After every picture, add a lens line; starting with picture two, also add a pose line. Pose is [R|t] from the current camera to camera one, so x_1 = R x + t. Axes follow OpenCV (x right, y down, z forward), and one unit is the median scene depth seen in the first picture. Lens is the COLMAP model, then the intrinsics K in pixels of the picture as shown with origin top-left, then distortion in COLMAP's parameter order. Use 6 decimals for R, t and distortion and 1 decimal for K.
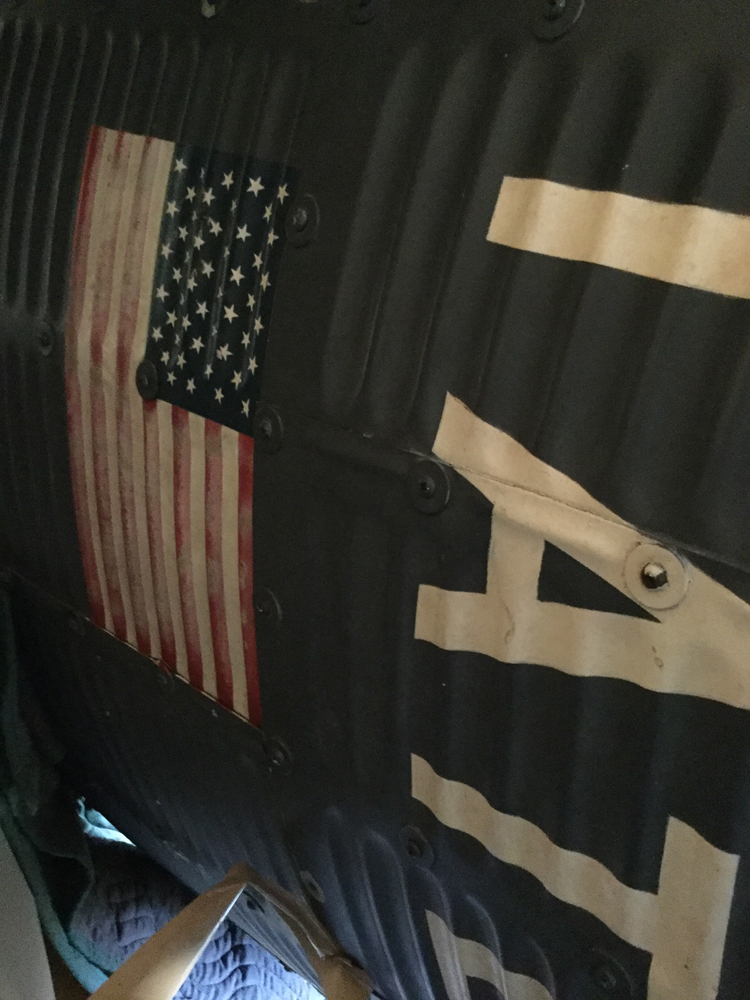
lens RADIAL K [[907.0, 0, 375.0], [0, 907.0, 500.0], [0, 0, 1]] dist [0.111939, -0.224201]
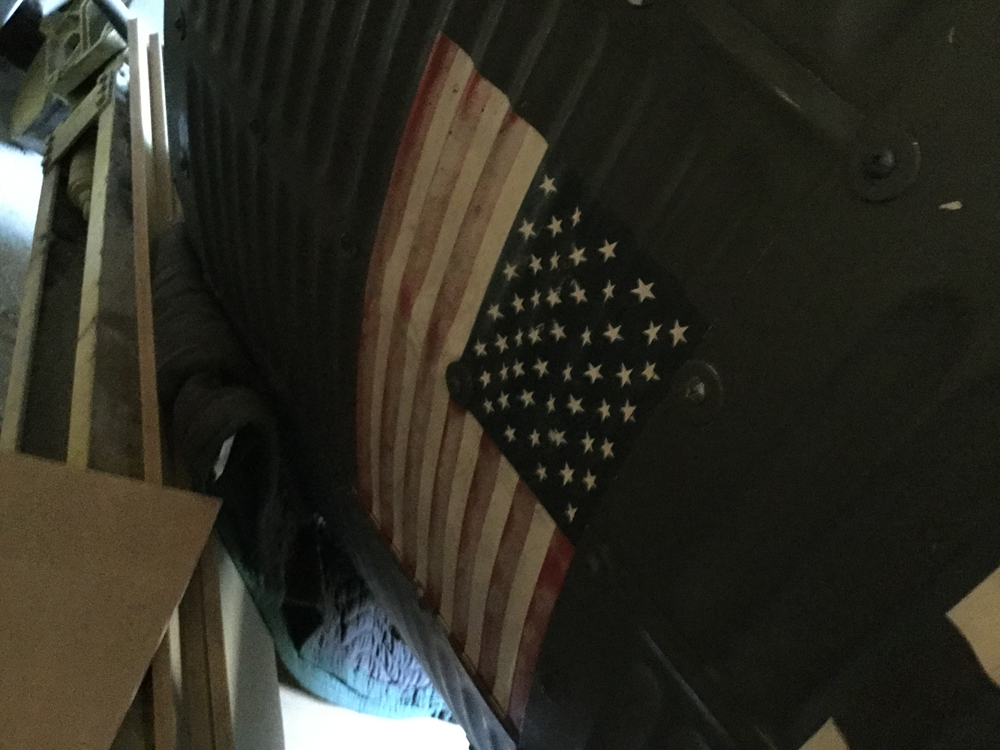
lens RADIAL K [[907.0, 0, 506.3], [0, 907.0, 375.9], [0, 0, 1]] dist [0.111939, -0.224201]
pose [[0.975427, 0.210656, -0.064549, -0.123892], [-0.173690, 0.915473, 0.362961, -0.370764], [0.135553, -0.342830, 0.929566, 0.172216]]
